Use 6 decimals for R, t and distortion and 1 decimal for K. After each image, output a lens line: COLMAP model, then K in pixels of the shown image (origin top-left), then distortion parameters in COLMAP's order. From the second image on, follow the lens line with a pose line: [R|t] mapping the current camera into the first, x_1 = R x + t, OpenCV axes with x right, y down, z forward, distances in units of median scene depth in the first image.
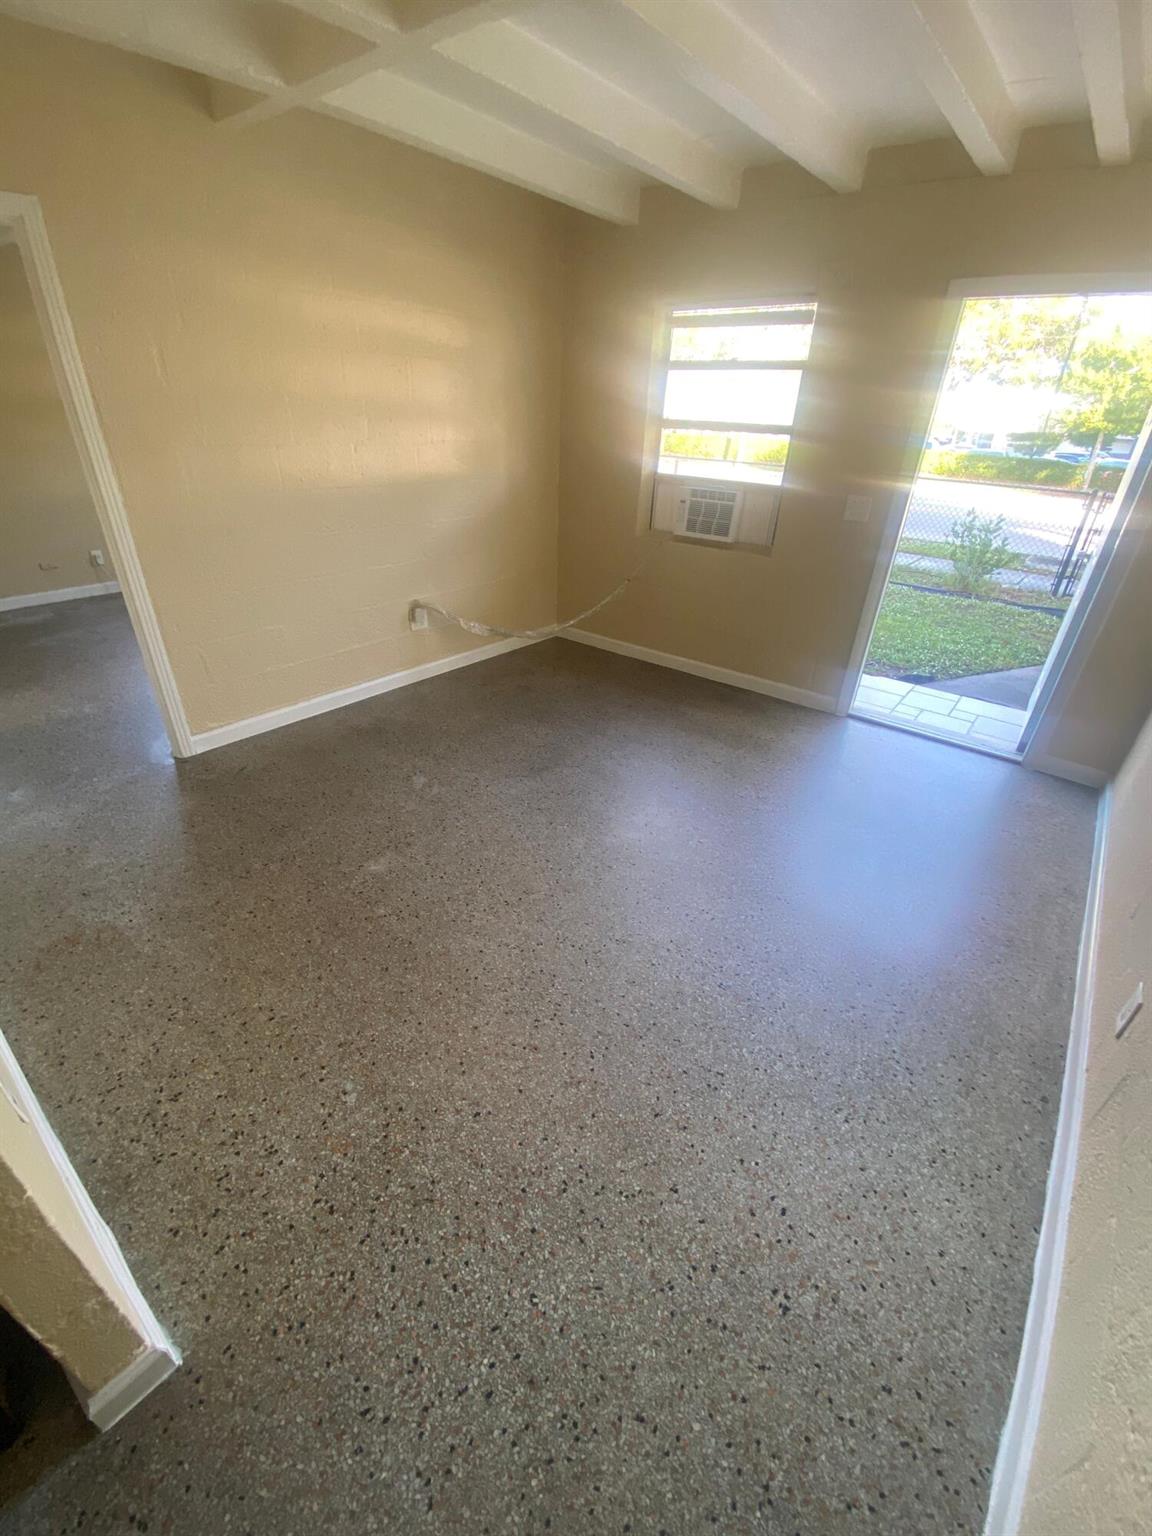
lens RADIAL K [[622.3, 0, 571.6], [0, 622.3, 760.5], [0, 0, 1]] dist [0.032436, -0.025696]
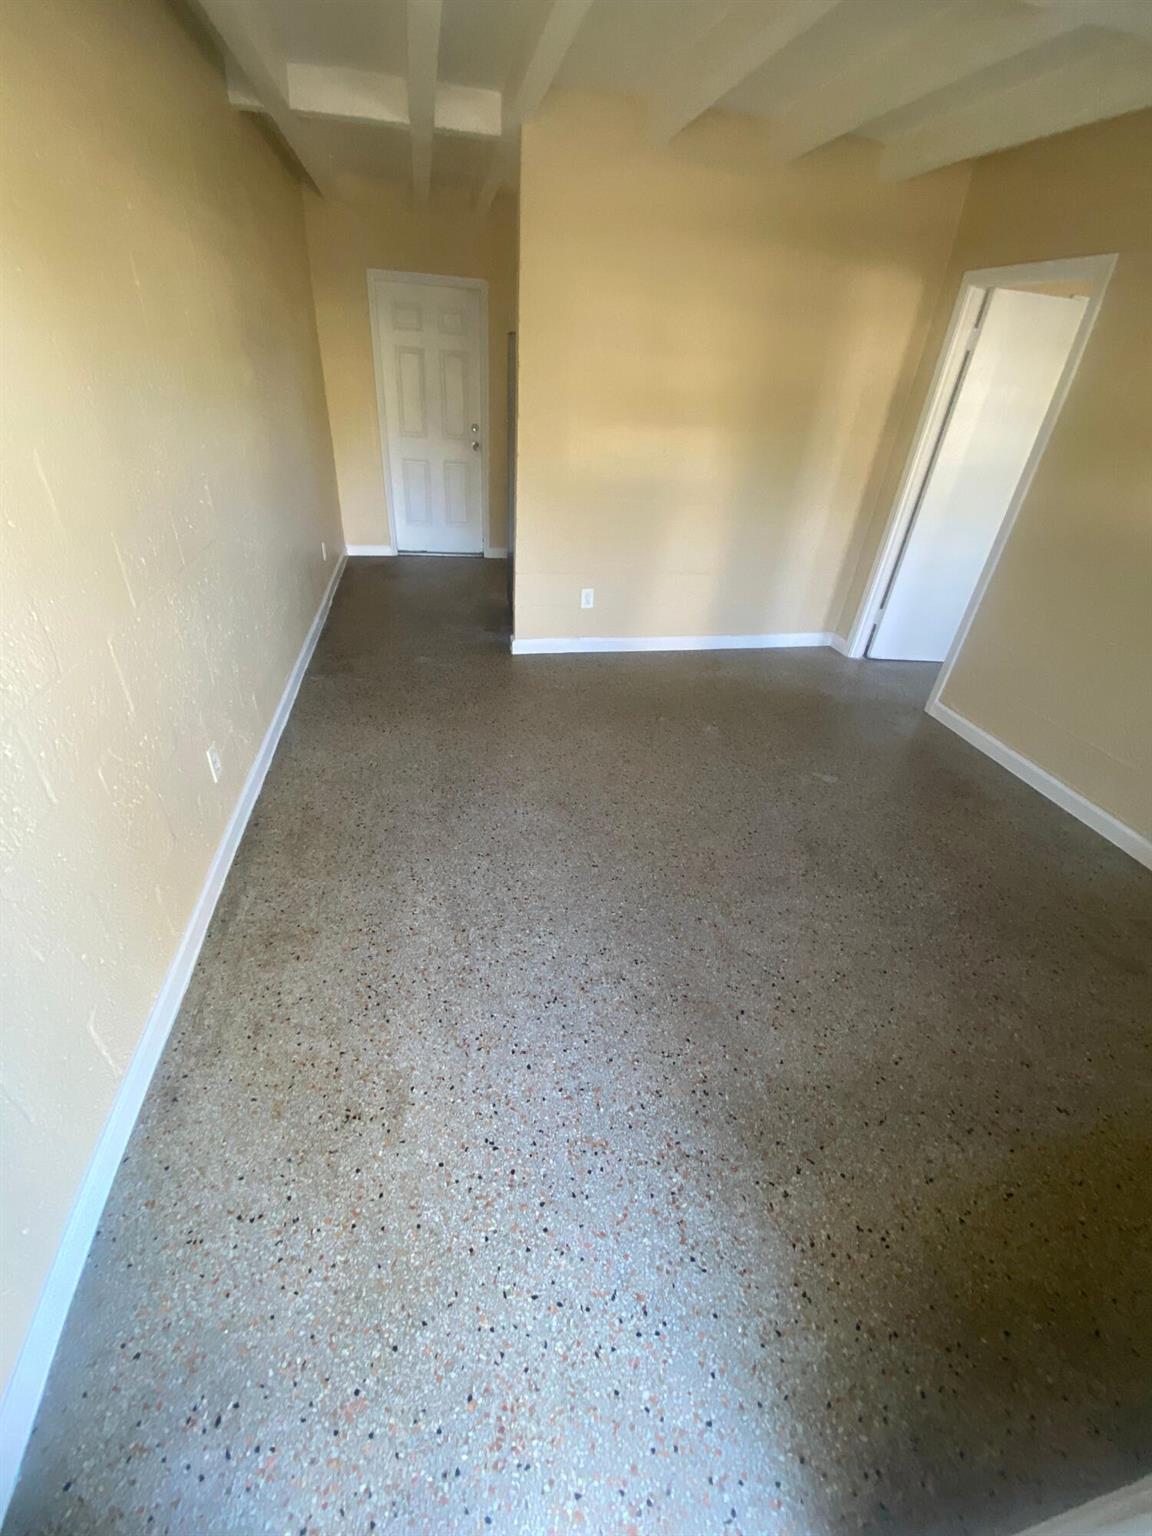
lens RADIAL K [[622.3, 0, 571.6], [0, 622.3, 760.5], [0, 0, 1]] dist [0.032436, -0.025696]
pose [[-0.632918, 0.339620, -0.695754, 0.642669], [-0.453797, 0.565367, 0.688787, -0.444096], [0.627282, 0.751677, -0.203712, 0.843914]]
